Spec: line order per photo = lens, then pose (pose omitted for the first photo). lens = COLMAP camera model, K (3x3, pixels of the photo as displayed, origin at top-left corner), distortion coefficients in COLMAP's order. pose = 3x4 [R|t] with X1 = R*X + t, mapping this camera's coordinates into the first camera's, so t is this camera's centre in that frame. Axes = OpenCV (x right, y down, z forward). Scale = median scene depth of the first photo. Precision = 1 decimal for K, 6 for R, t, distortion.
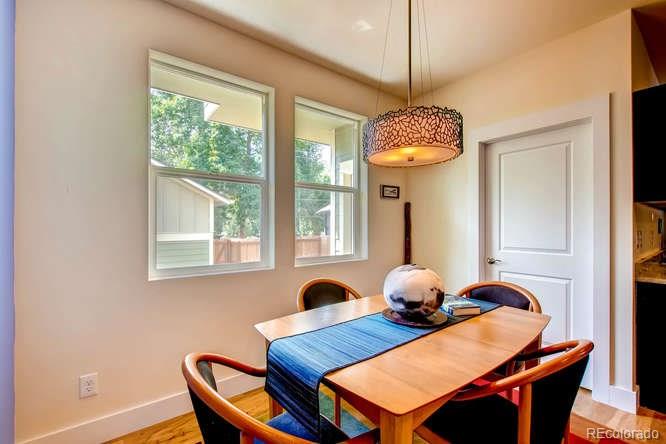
lens RADIAL K [[296.1, 0, 333.7], [0, 296.1, 227.7], [0, 0, 1]] dist [-0.000973, -0.000693]
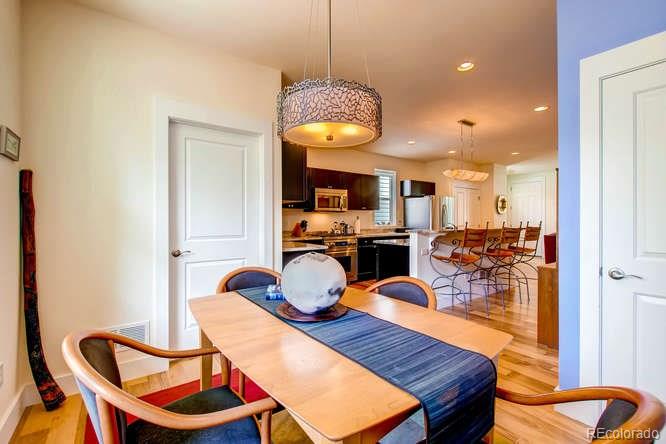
lens RADIAL K [[294.8, 0, 333.7], [0, 294.8, 219.4], [0, 0, 1]] dist [0.000804, -0.000101]
pose [[0.026911, -0.000129, 0.999638, -0.412247], [0.008268, 0.999966, -0.000093, 0.014871], [-0.999604, 0.008267, 0.026912, 0.598483]]
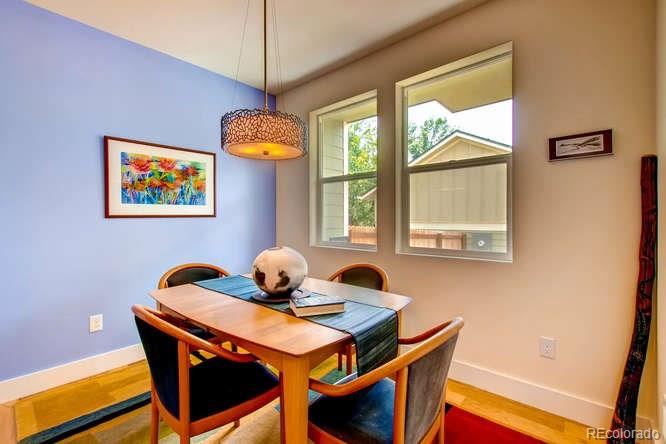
lens RADIAL K [[294.8, 0, 333.7], [0, 294.8, 219.4], [0, 0, 1]] dist [0.000804, -0.000101]
pose [[0.187497, 0.005246, -0.982251, 0.873314], [-0.004897, 0.999978, 0.004406, 0.017810], [0.982253, 0.003984, 0.187519, 0.641691]]
